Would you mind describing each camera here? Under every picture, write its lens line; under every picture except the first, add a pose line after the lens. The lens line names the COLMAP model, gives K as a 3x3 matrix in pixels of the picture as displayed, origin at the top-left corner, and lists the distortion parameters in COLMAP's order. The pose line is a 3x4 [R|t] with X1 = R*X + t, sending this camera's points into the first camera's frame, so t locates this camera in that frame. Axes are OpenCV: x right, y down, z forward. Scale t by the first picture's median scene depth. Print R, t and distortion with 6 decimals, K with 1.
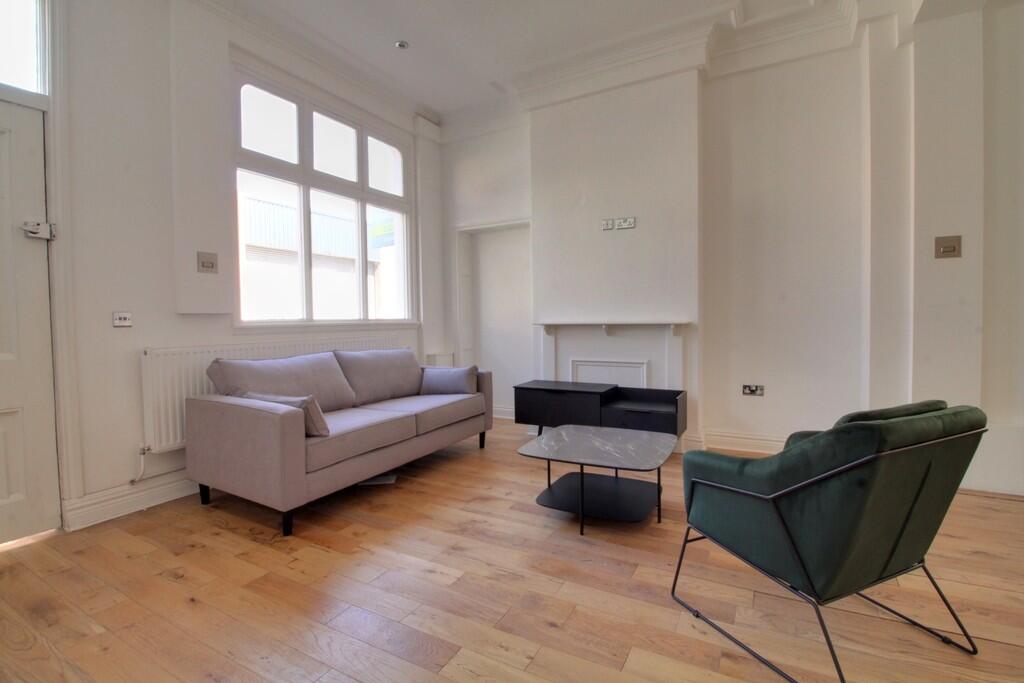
lens RADIAL K [[474.0, 0, 511.1], [0, 474.0, 334.6], [0, 0, 1]] dist [0.003243, -0.015500]
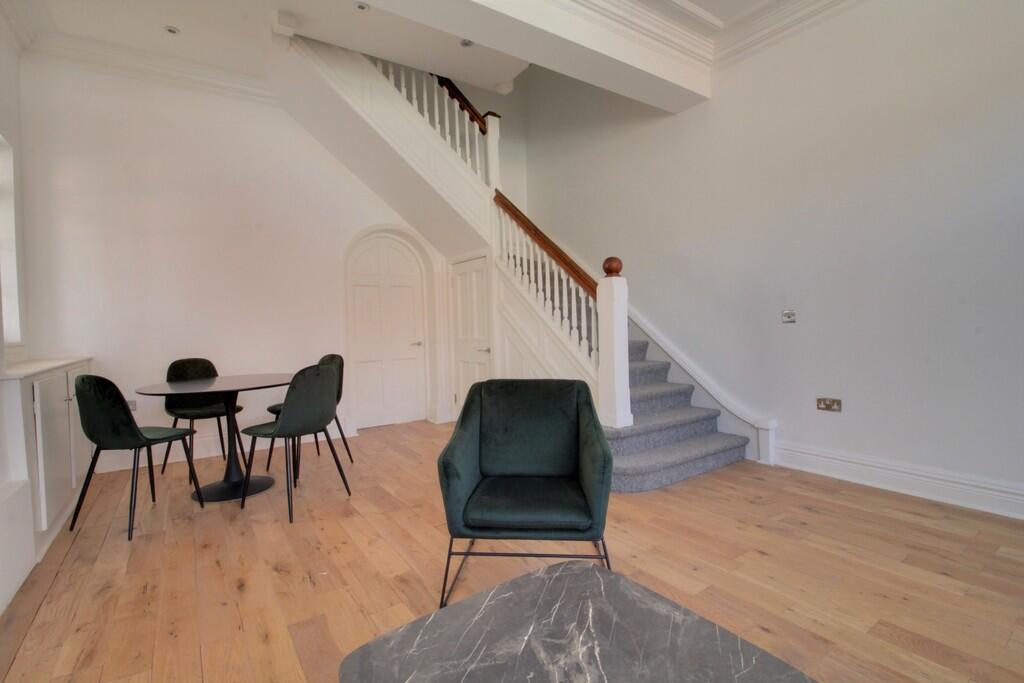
lens RADIAL K [[474.0, 0, 511.1], [0, 474.0, 334.6], [0, 0, 1]] dist [0.003243, -0.015500]
pose [[-0.895730, 0.026189, 0.443825, 0.050540], [0.050689, 0.997770, 0.043424, -0.031838], [-0.441699, 0.061393, -0.895060, 0.939872]]
